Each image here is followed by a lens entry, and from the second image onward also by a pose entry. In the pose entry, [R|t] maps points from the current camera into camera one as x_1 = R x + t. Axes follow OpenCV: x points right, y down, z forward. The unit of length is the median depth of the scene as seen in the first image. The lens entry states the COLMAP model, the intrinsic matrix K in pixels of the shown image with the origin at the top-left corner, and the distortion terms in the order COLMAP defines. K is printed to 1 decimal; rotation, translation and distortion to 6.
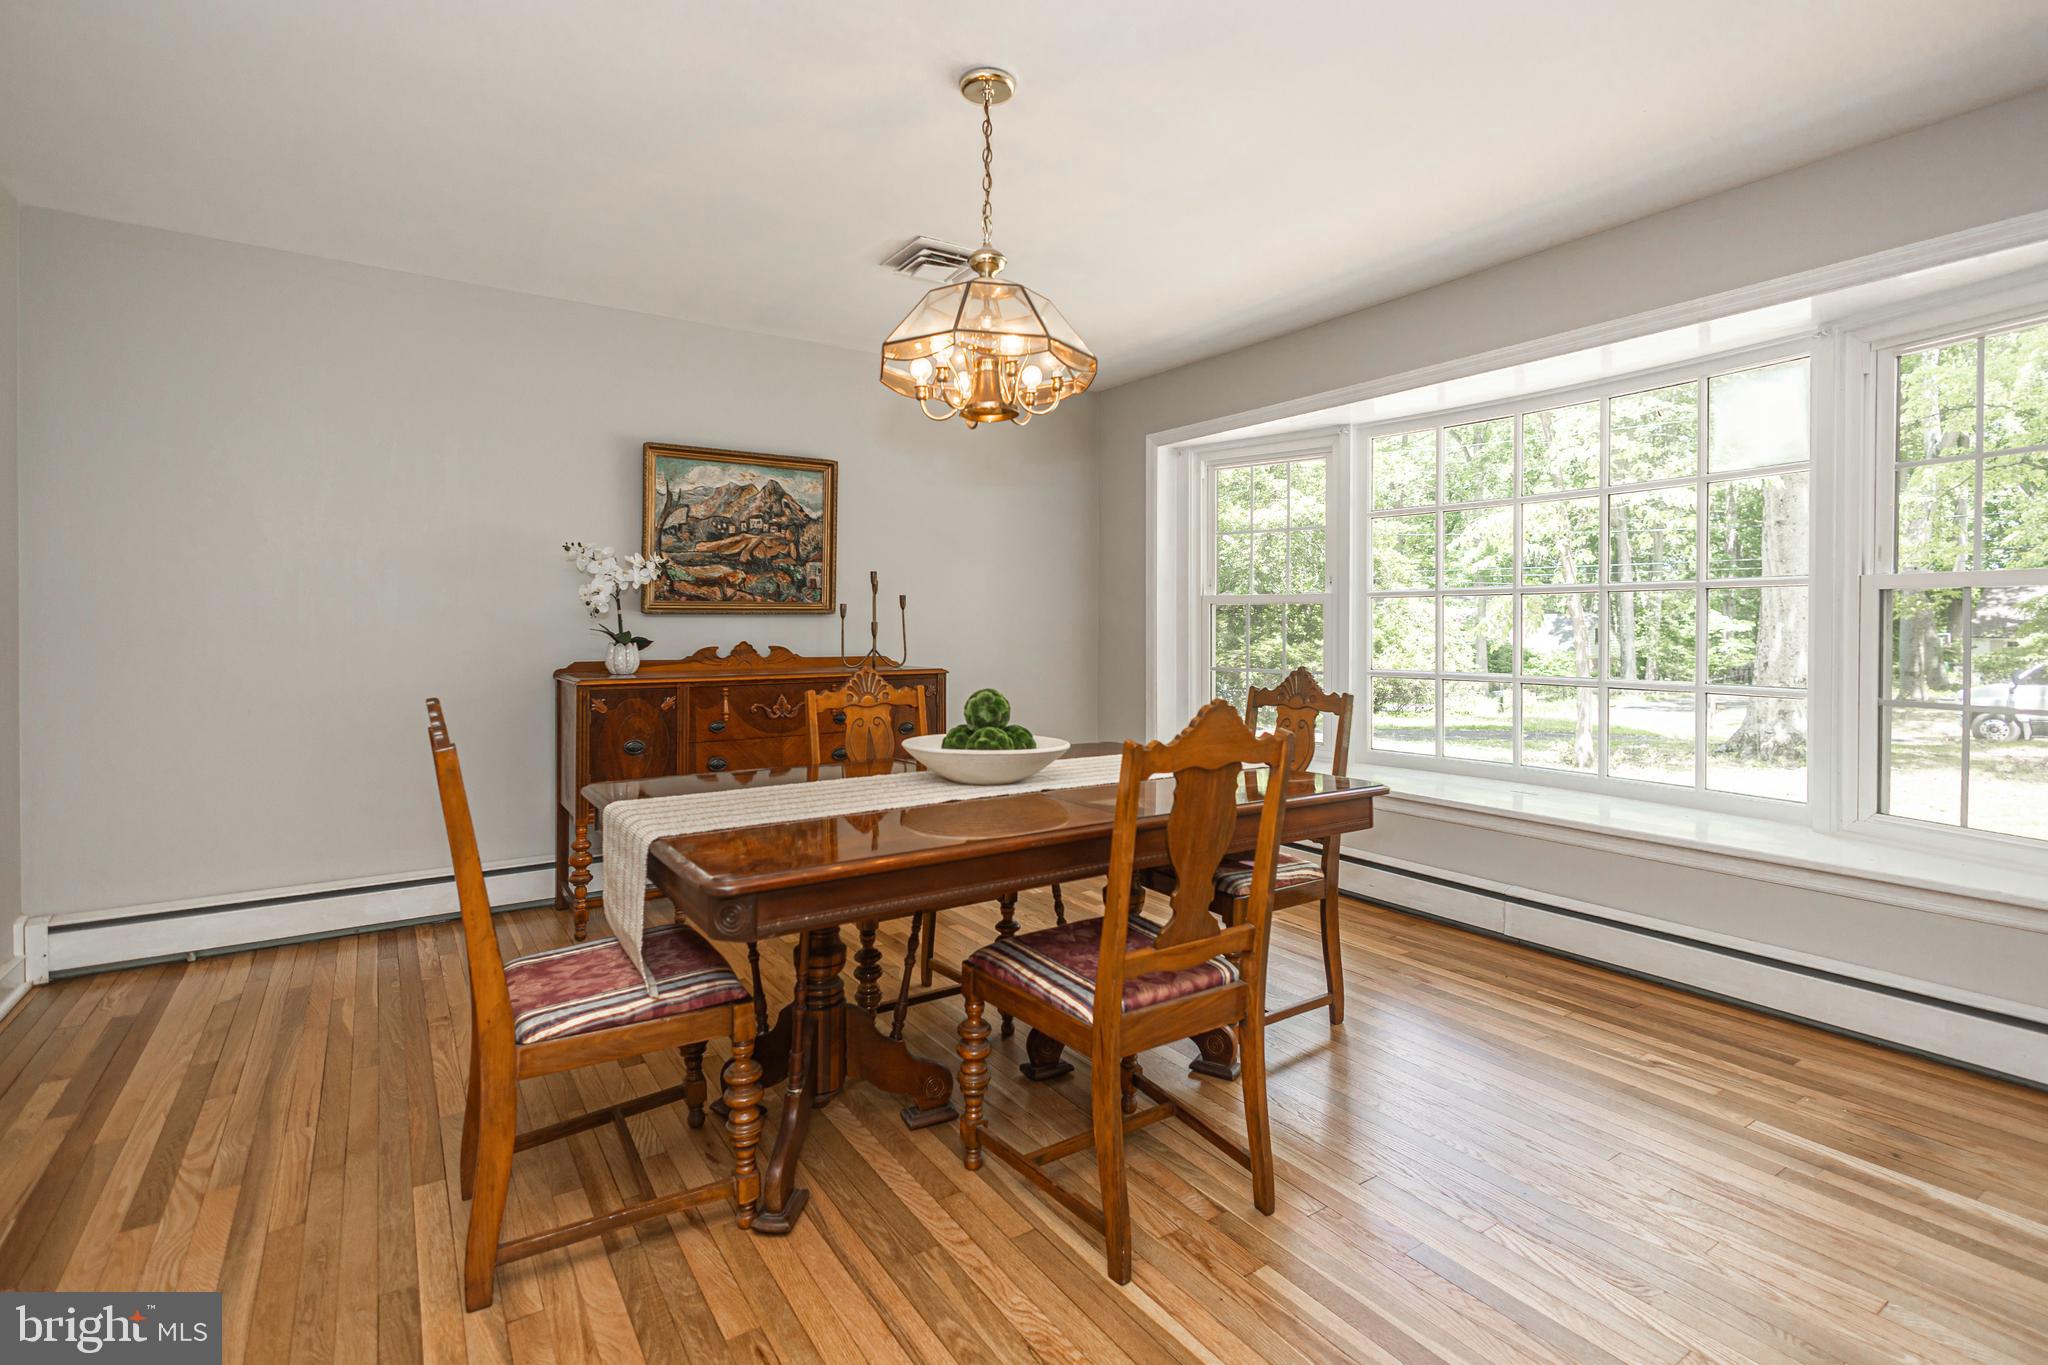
lens RADIAL K [[967.7, 0, 1016.5], [0, 967.7, 640.1], [0, 0, 1]] dist [0.011113, -0.002163]
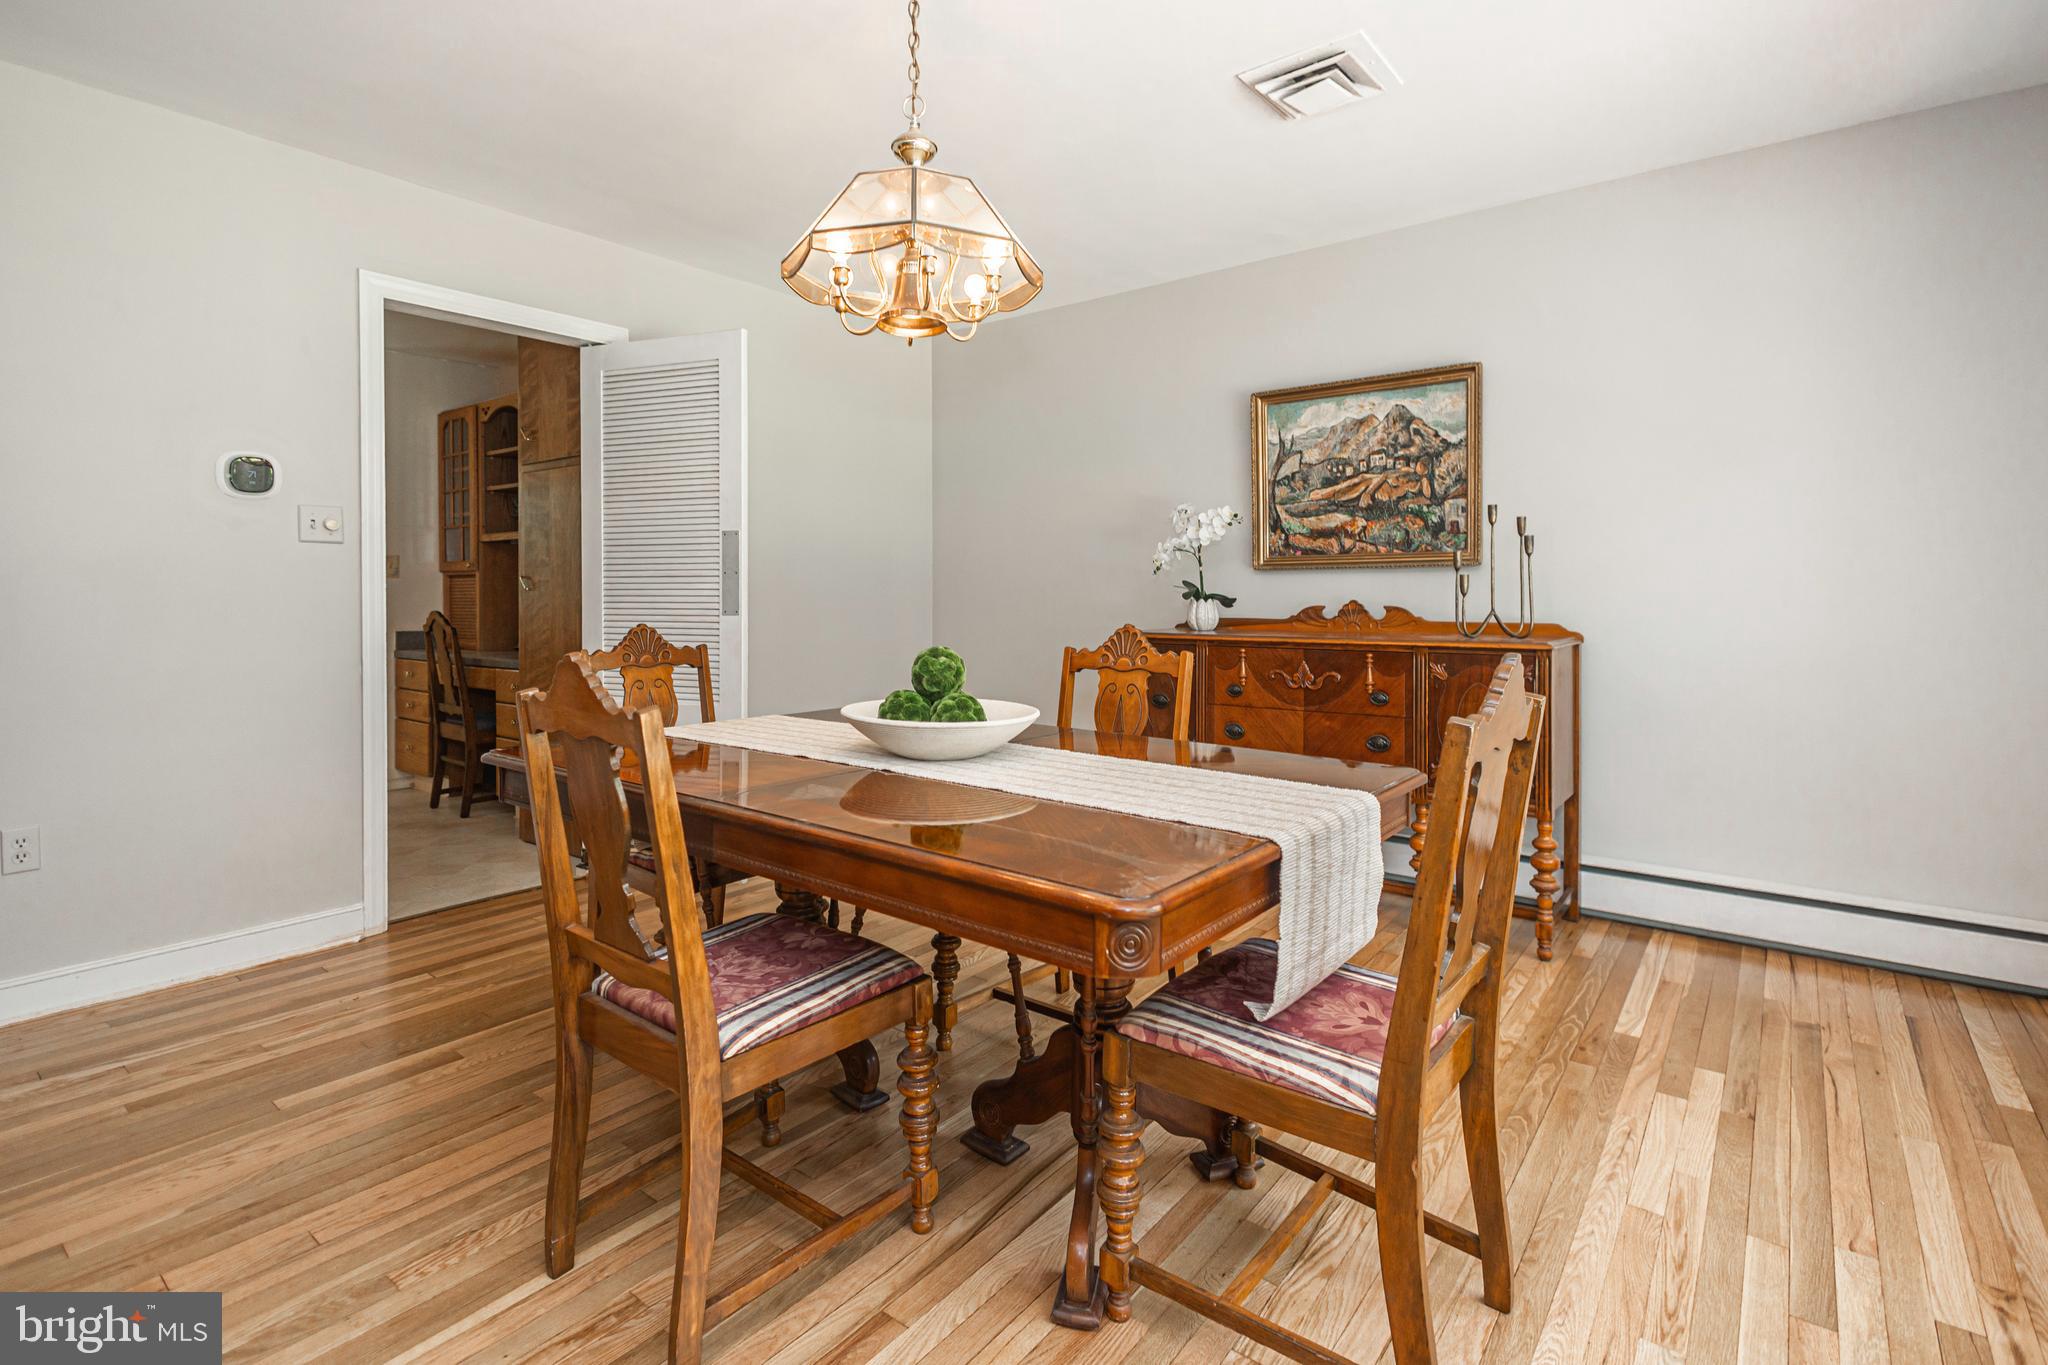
lens RADIAL K [[967.7, 0, 993.7], [0, 967.7, 597.8], [0, 0, 1]] dist [0.011113, -0.002163]
pose [[0.293201, 0.006535, -0.956028, 0.442775], [-0.014933, 0.999886, 0.002255, 0.002099], [0.955934, 0.013615, 0.293266, 0.440215]]
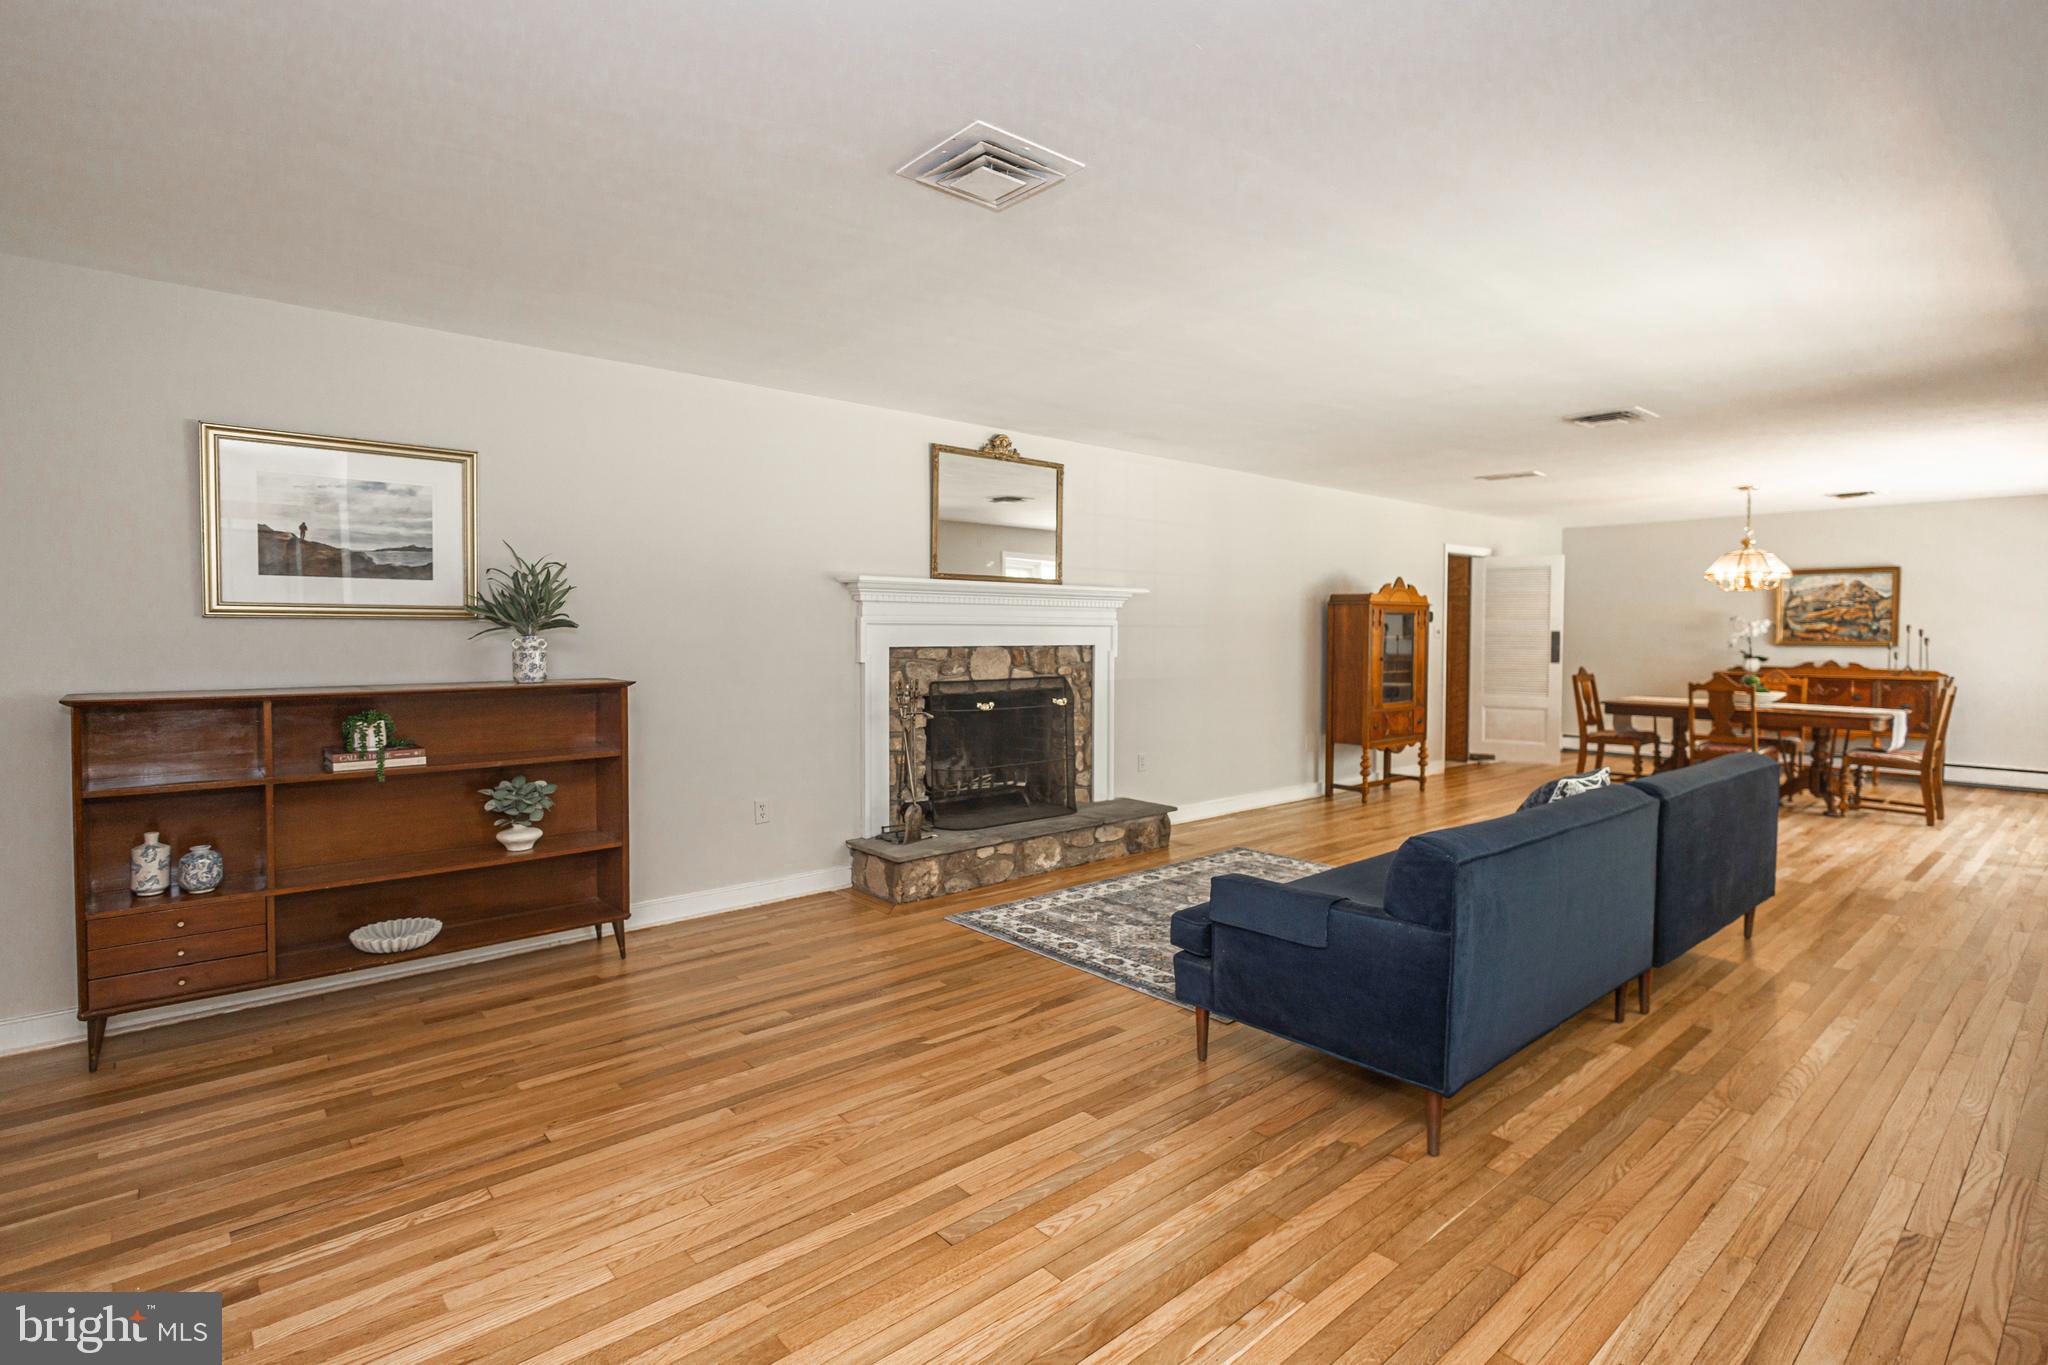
lens RADIAL K [[967.7, 0, 954.6], [0, 967.7, 657.0], [0, 0, 1]] dist [0.011113, -0.002163]
pose [[0.081919, 0.029630, -0.996198, 1.628800], [-0.017941, 0.999440, 0.028252, -0.029869], [0.996477, 0.015558, 0.082405, -1.031191]]
